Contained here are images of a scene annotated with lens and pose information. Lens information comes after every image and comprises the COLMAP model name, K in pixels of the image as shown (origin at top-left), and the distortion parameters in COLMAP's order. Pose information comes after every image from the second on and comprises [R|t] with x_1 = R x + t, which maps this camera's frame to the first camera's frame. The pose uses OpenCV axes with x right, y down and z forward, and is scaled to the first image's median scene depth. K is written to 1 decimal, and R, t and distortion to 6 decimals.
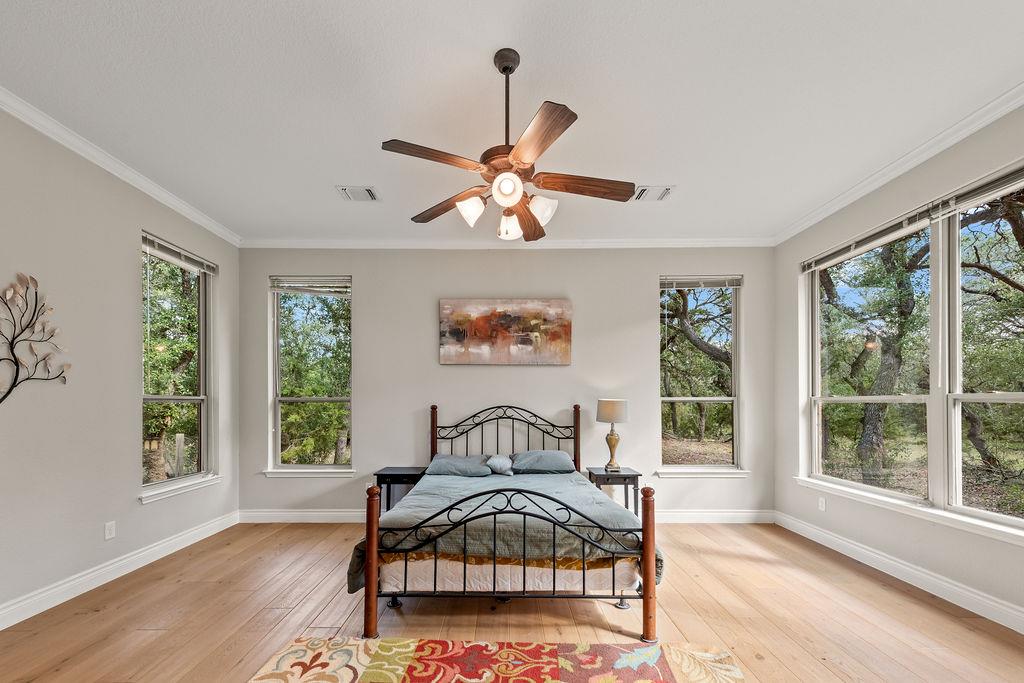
lens RADIAL K [[420.9, 0, 500.2], [0, 420.9, 399.8], [0, 0, 1]] dist [0.004795, 0.000192]
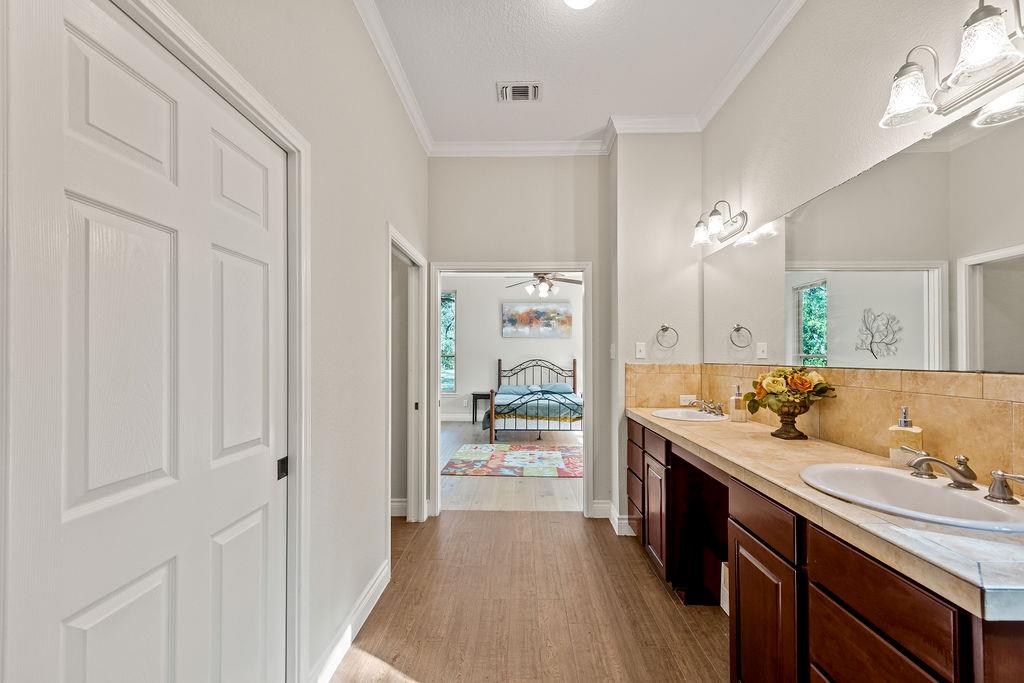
lens RADIAL K [[405.9, 0, 520.6], [0, 405.9, 347.5], [0, 0, 1]] dist [0.011681, -0.002420]
pose [[0.999999, 0.000157, 0.001436, -0.065293], [-0.000142, 0.999946, -0.010396, -0.020123], [-0.001437, 0.010396, 0.999945, -0.829790]]
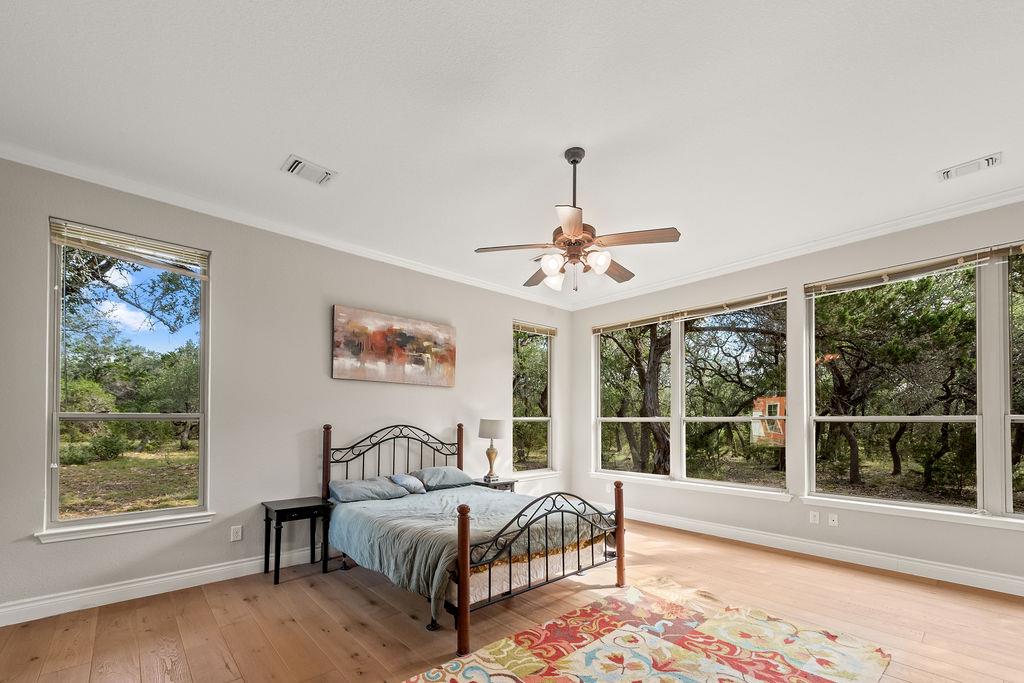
lens RADIAL K [[427.4, 0, 511.6], [0, 427.4, 414.9], [0, 0, 1]] dist [0.003718, -0.000110]
pose [[0.740378, 0.011241, 0.672097, -0.471507], [-0.007319, 0.999936, -0.008662, -0.002207], [-0.672151, 0.001494, 0.740412, 0.082240]]
